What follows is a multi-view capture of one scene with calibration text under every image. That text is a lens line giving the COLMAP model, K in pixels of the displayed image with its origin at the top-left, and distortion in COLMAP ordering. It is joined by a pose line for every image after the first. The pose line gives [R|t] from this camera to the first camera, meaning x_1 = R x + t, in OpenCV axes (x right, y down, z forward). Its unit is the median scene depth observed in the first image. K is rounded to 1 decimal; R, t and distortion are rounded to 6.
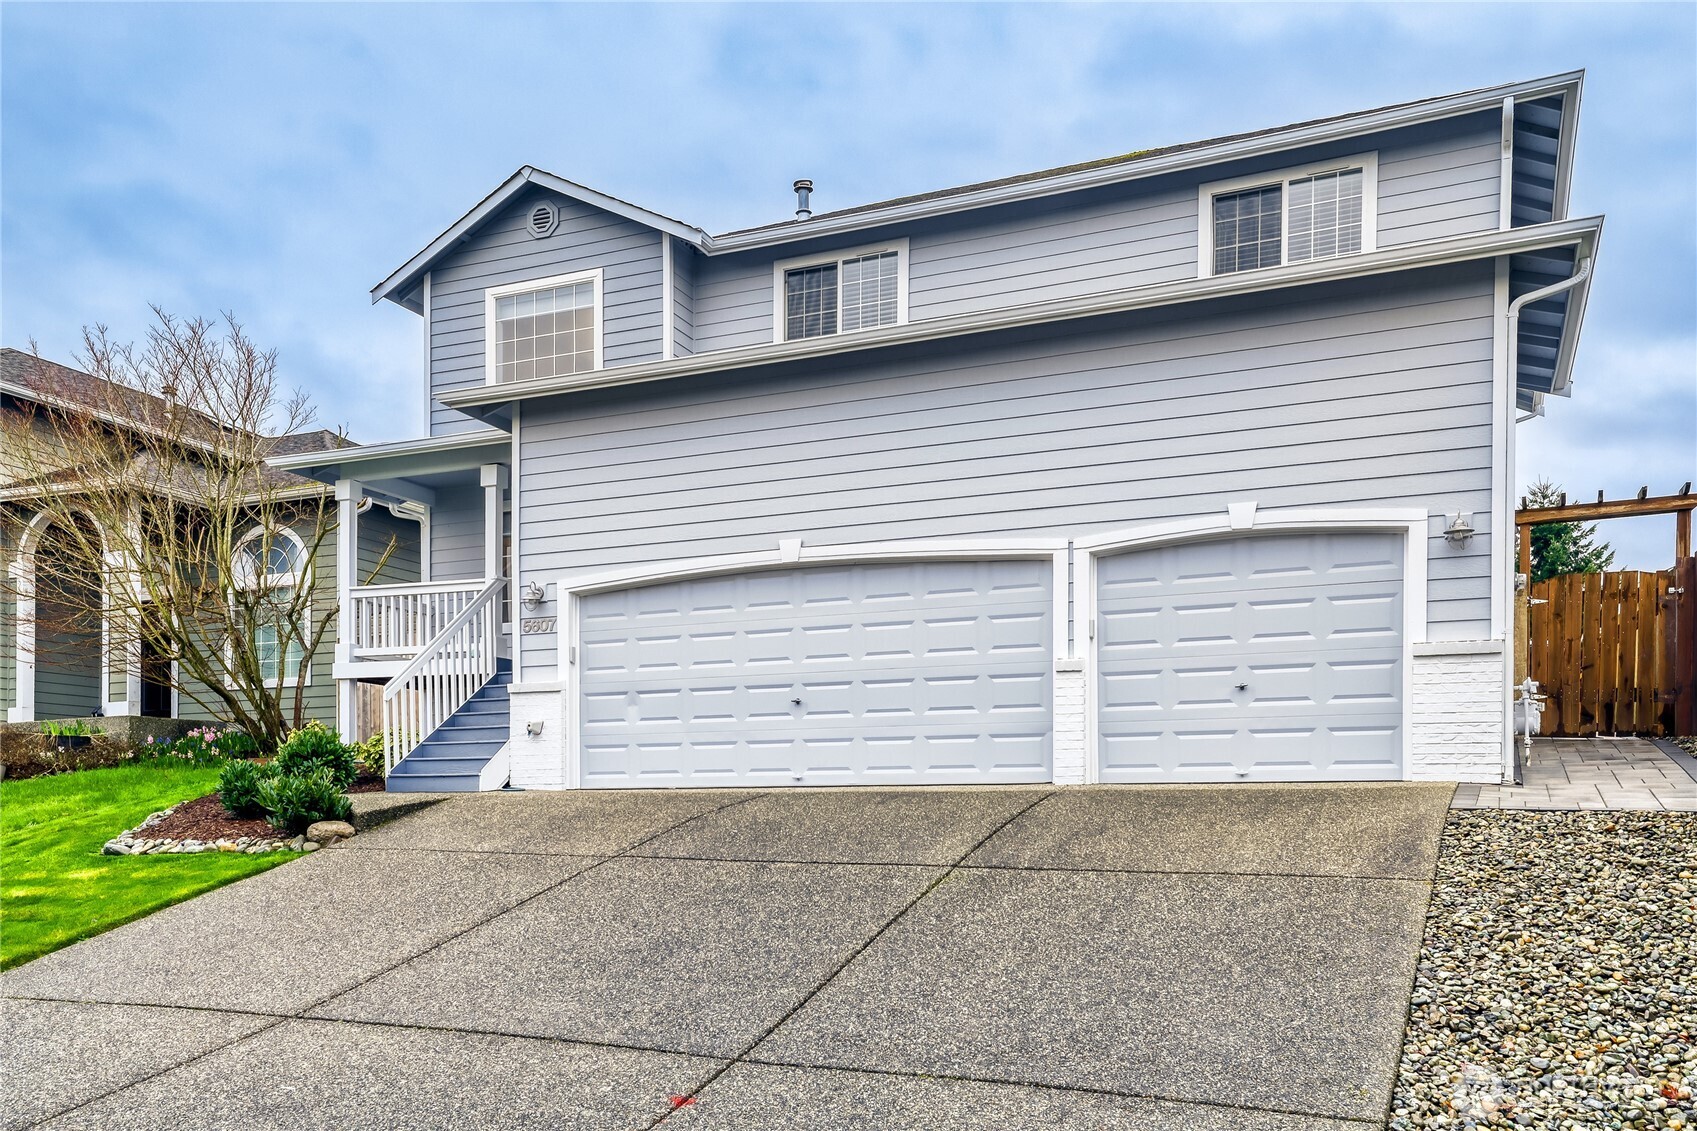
lens RADIAL K [[1443.9, 0, 847.2], [0, 1443.9, 641.1], [0, 0, 1]] dist [-0.167501, -0.001620]
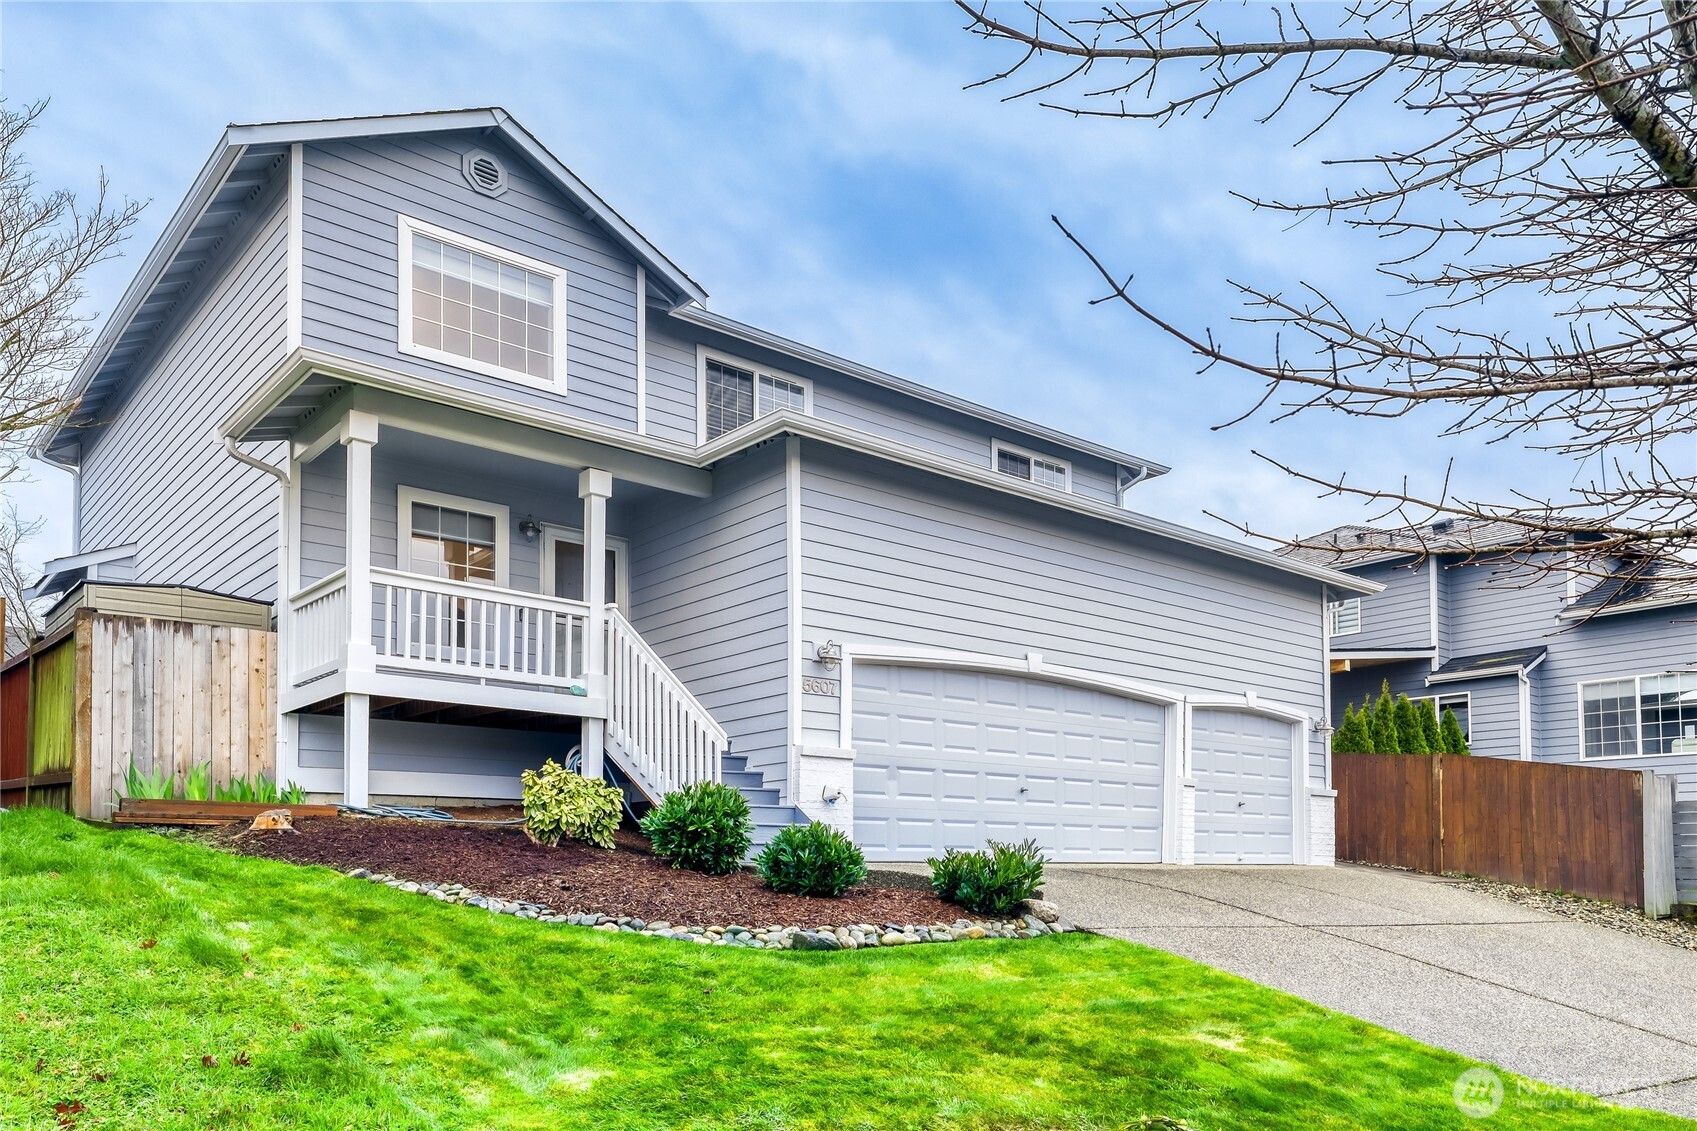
lens RADIAL K [[1223.4, 0, 848.5], [0, 1223.4, 565.5], [0, 0, 1]] dist [-0.000770, -0.000239]
pose [[0.428394, 0.223162, 0.875601, -0.958864], [-0.102526, 0.974769, -0.198275, 0.071926], [-0.897757, -0.004832, 0.440465, 0.645765]]
